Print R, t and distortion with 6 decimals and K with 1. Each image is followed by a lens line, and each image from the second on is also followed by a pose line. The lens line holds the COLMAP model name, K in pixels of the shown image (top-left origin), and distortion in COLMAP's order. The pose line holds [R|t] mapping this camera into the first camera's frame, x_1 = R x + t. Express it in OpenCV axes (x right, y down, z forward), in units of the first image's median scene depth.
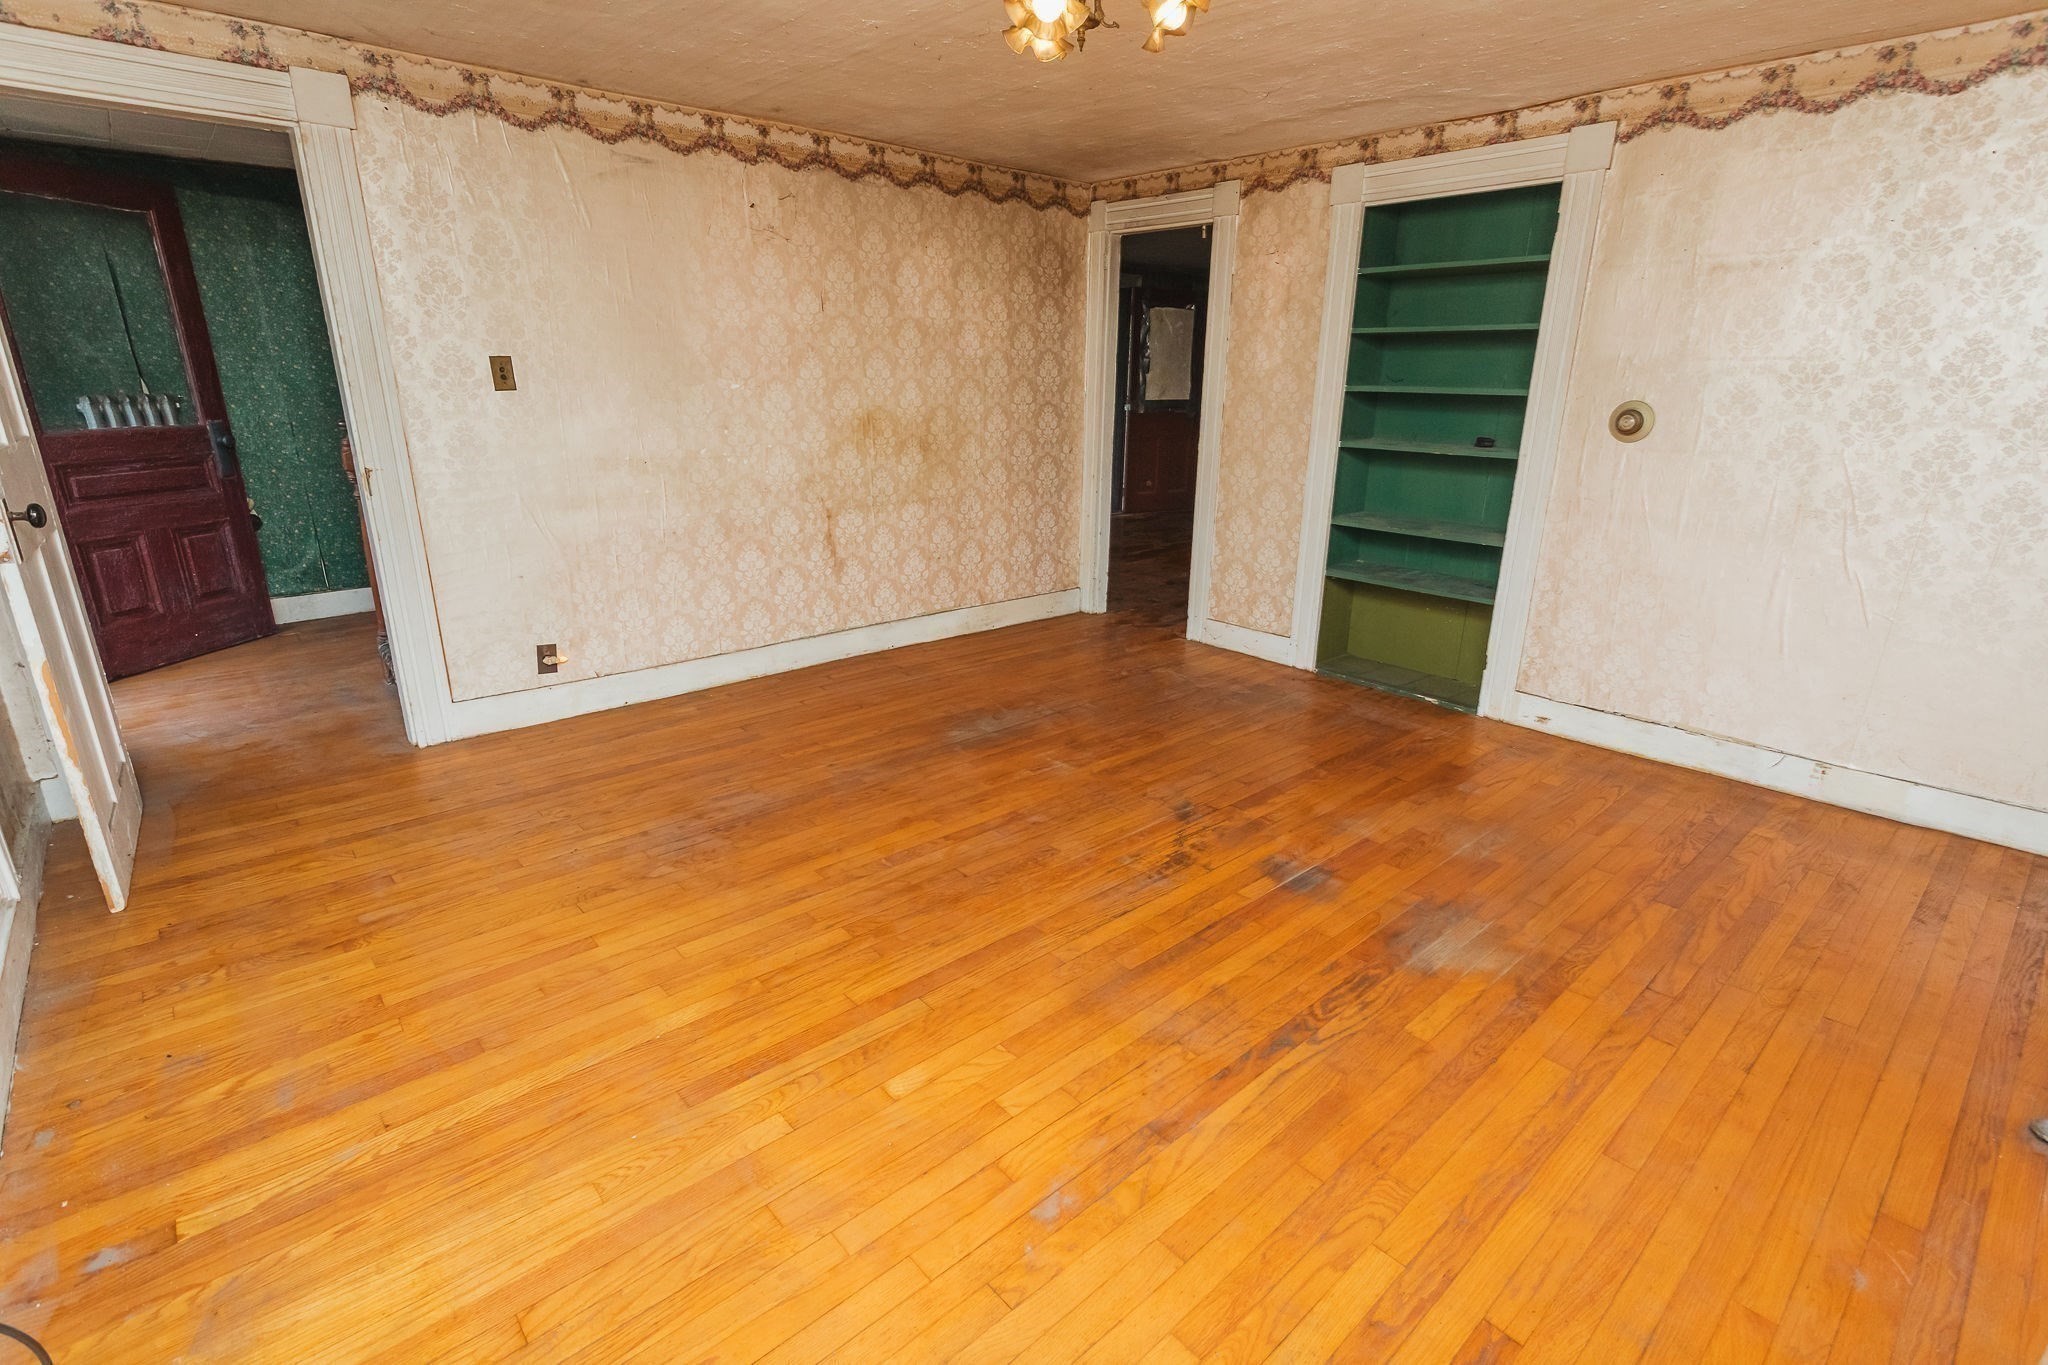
lens RADIAL K [[976.1, 0, 1024.0], [0, 976.1, 682.5], [0, 0, 1]] dist [-0.000398, 0.001332]
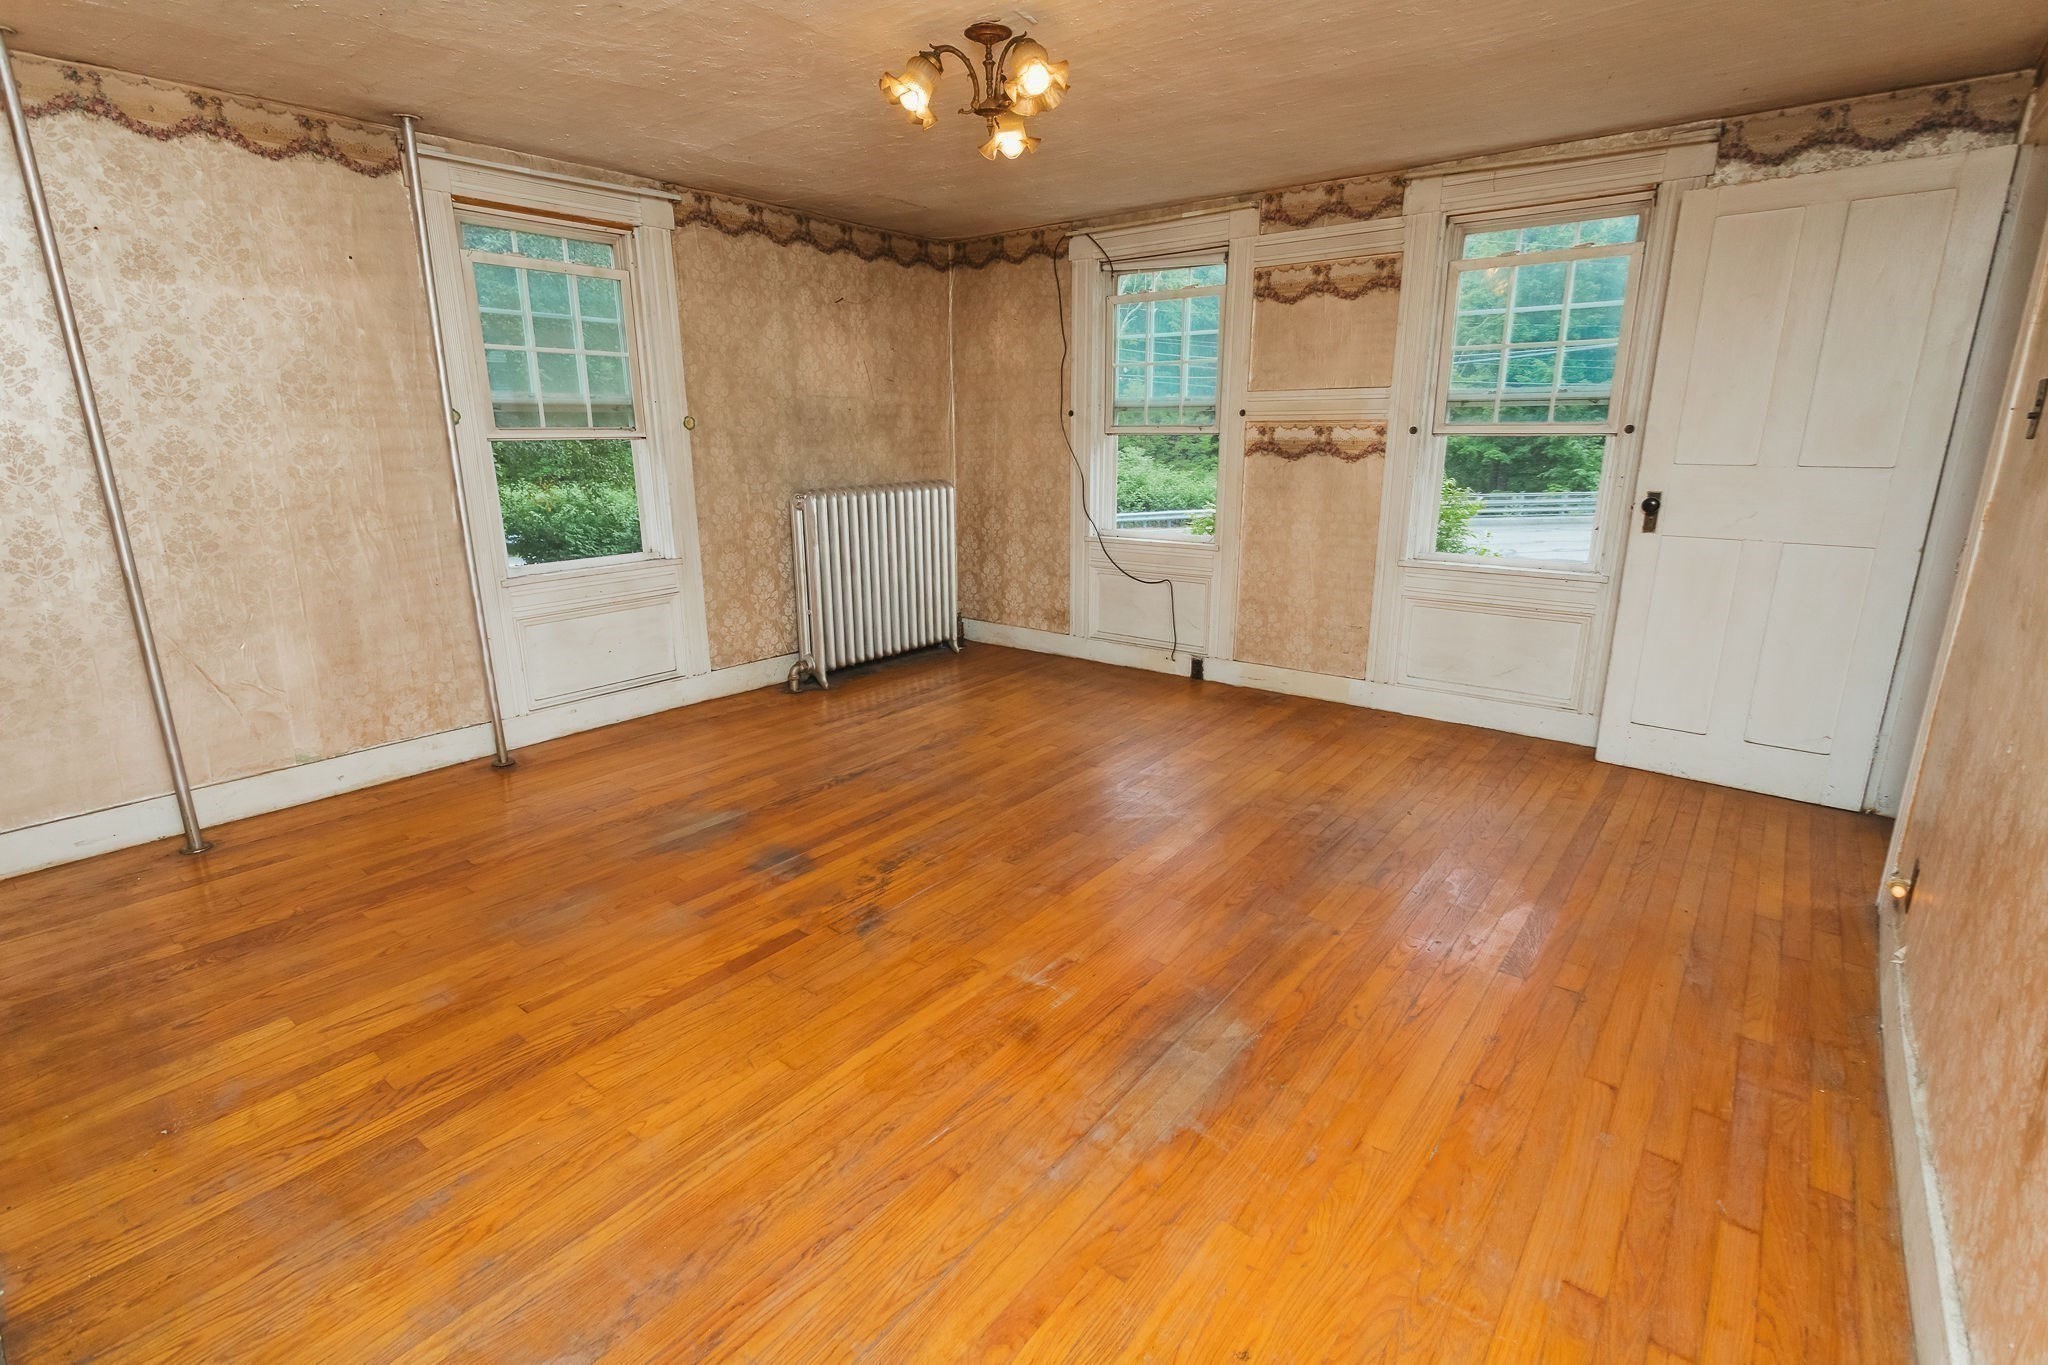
lens RADIAL K [[976.1, 0, 1024.0], [0, 976.1, 682.5], [0, 0, 1]] dist [-0.000398, 0.001332]
pose [[-0.984941, 0.040581, -0.168063, 0.187142], [-0.057014, 0.841456, 0.537309, -0.566479], [0.163222, 0.538800, -0.826471, 1.815377]]
